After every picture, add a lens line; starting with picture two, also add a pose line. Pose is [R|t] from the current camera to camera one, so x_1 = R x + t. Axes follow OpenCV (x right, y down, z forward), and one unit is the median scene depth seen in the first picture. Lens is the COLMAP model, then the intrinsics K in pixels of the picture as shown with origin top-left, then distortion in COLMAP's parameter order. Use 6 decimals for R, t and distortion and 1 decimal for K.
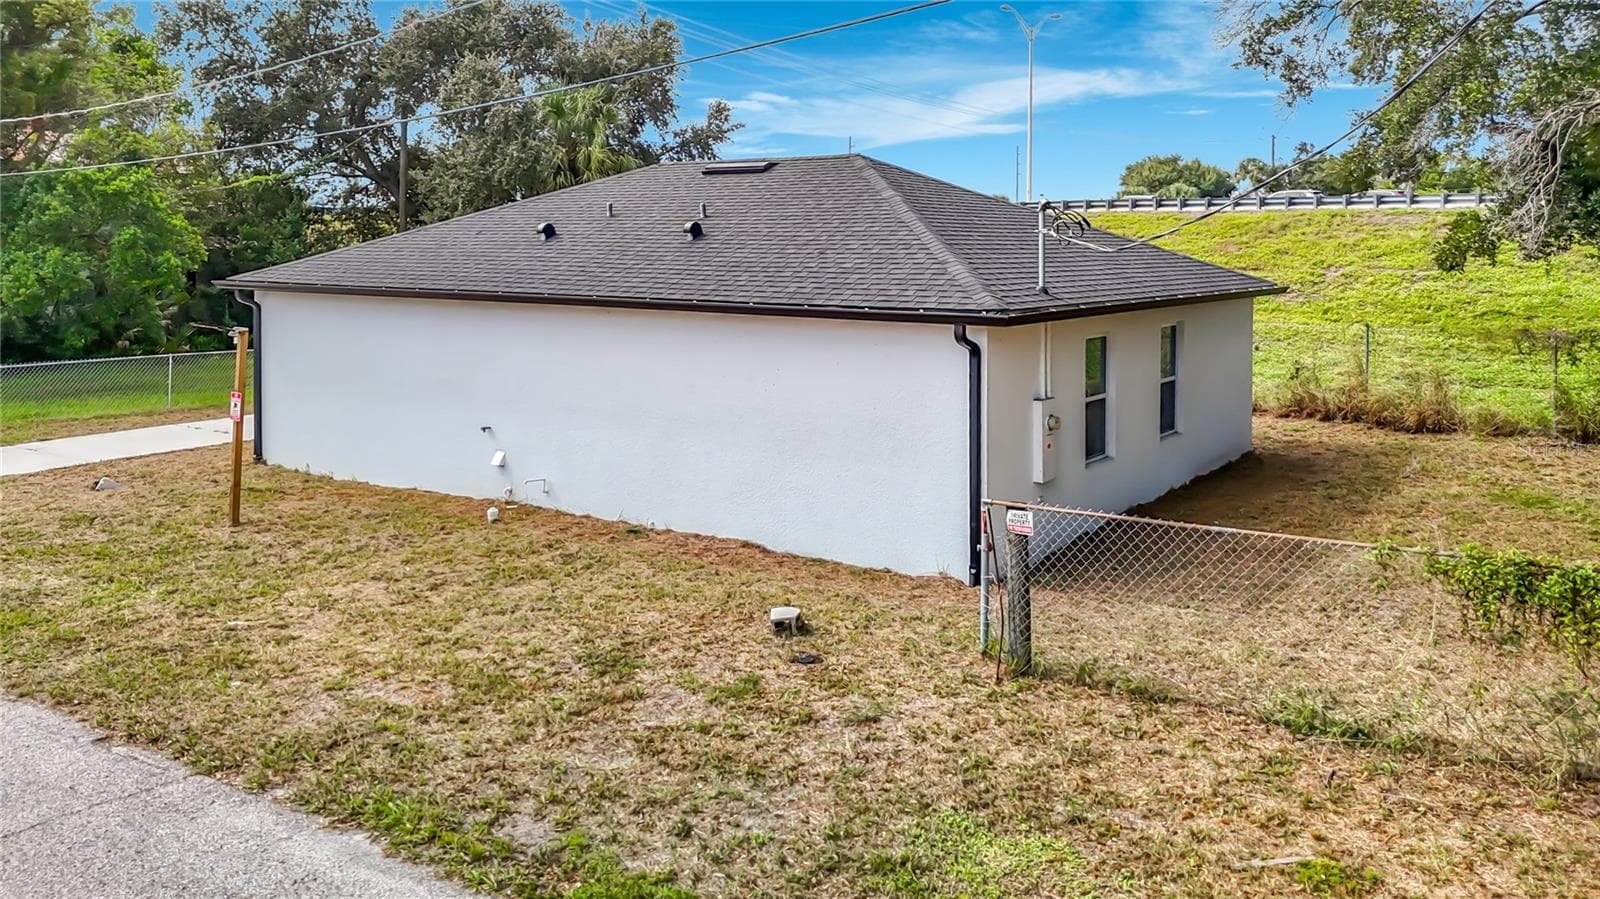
lens RADIAL K [[1236.0, 0, 817.3], [0, 1236.0, 433.1], [0, 0, 1]] dist [0.019098, -0.004577]
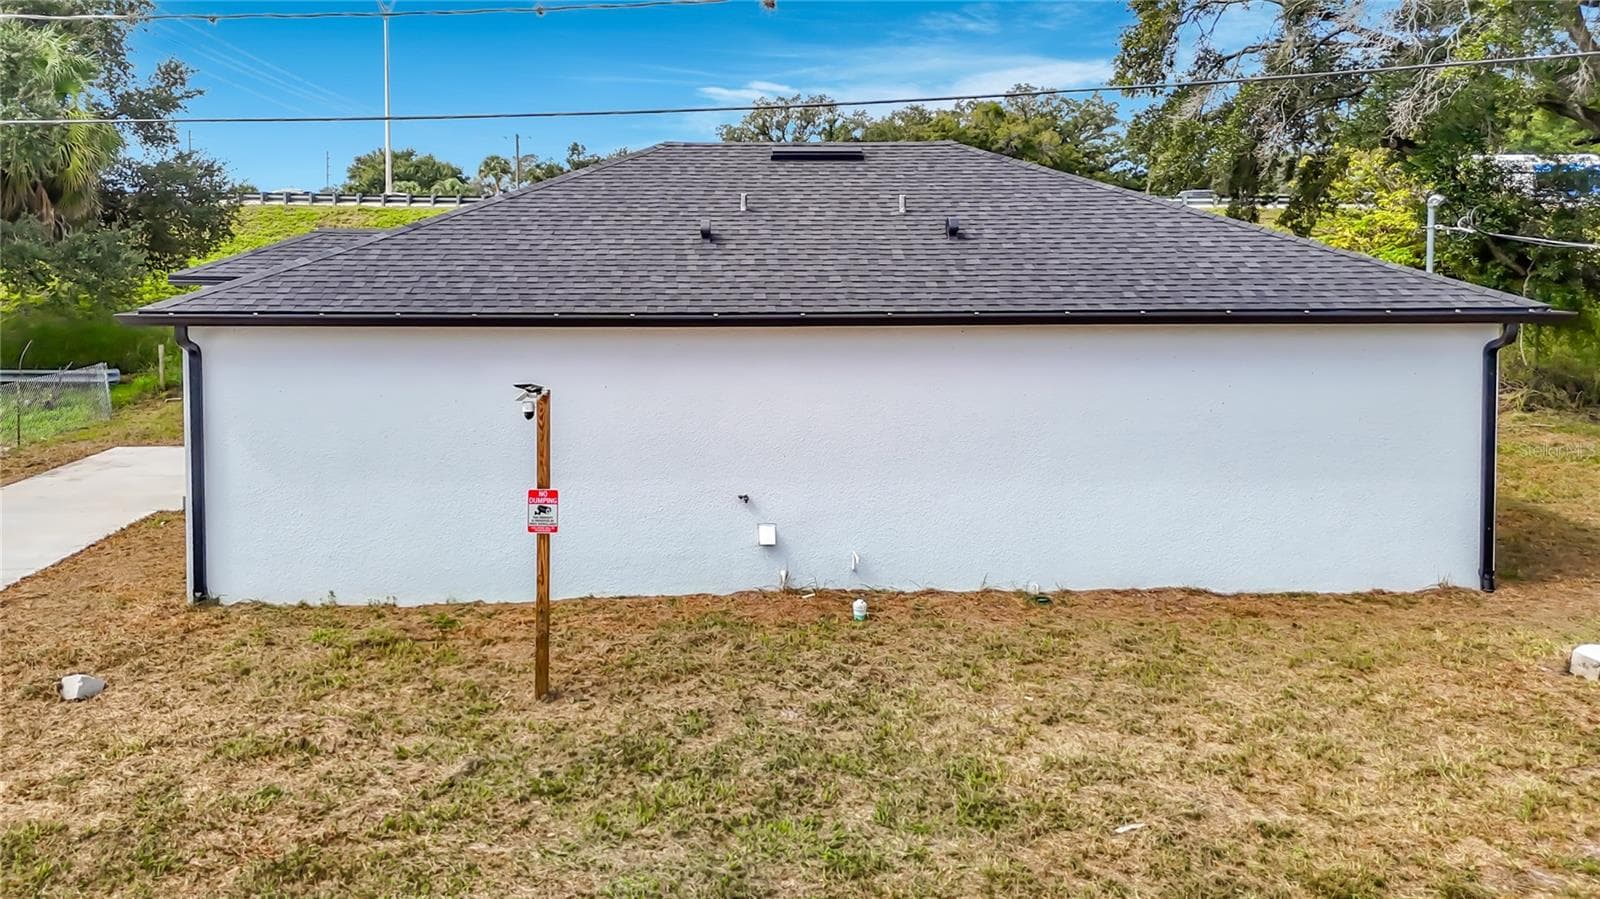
lens RADIAL K [[1219.2, 0, 725.5], [0, 1219.2, 475.9], [0, 0, 1]] dist [0.054466, -0.024683]
pose [[0.814473, -0.115306, 0.568628, -0.915697], [0.093250, 0.993328, 0.067859, -0.089684], [-0.572658, -0.002245, 0.819791, 0.541509]]
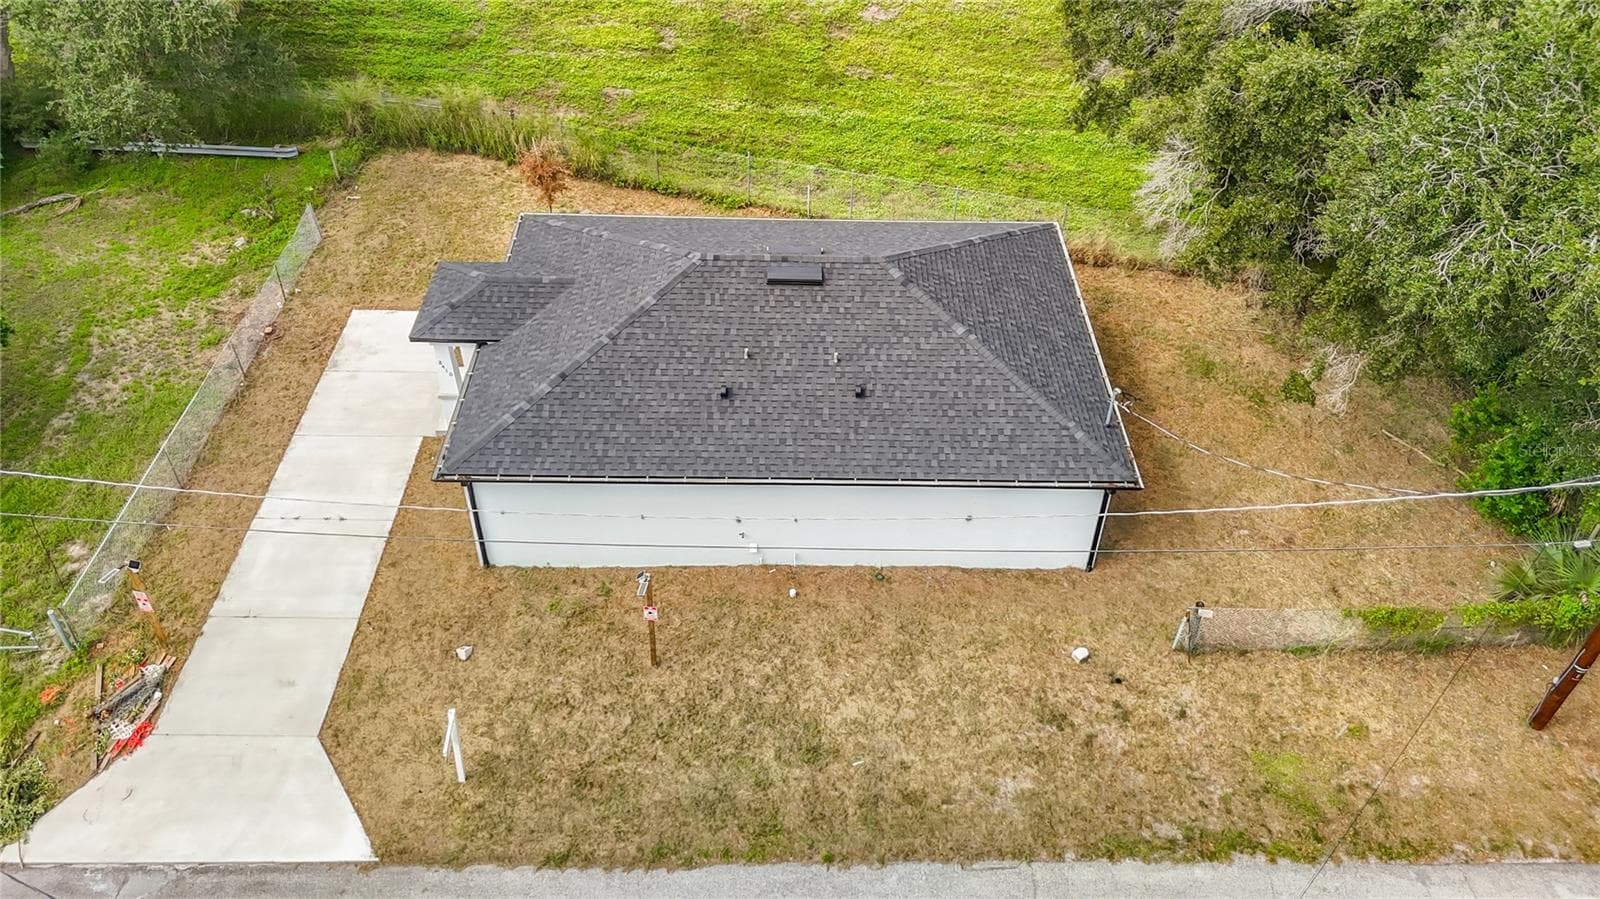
lens RADIAL K [[1219.2, 0, 803.9], [0, 1219.2, 453.3], [0, 0, 1]] dist [0.054466, -0.024683]
pose [[0.813722, -0.369776, 0.448467, -1.132524], [0.065853, 0.825231, 0.560944, -1.248715], [-0.577512, -0.426919, 0.695859, -0.087846]]
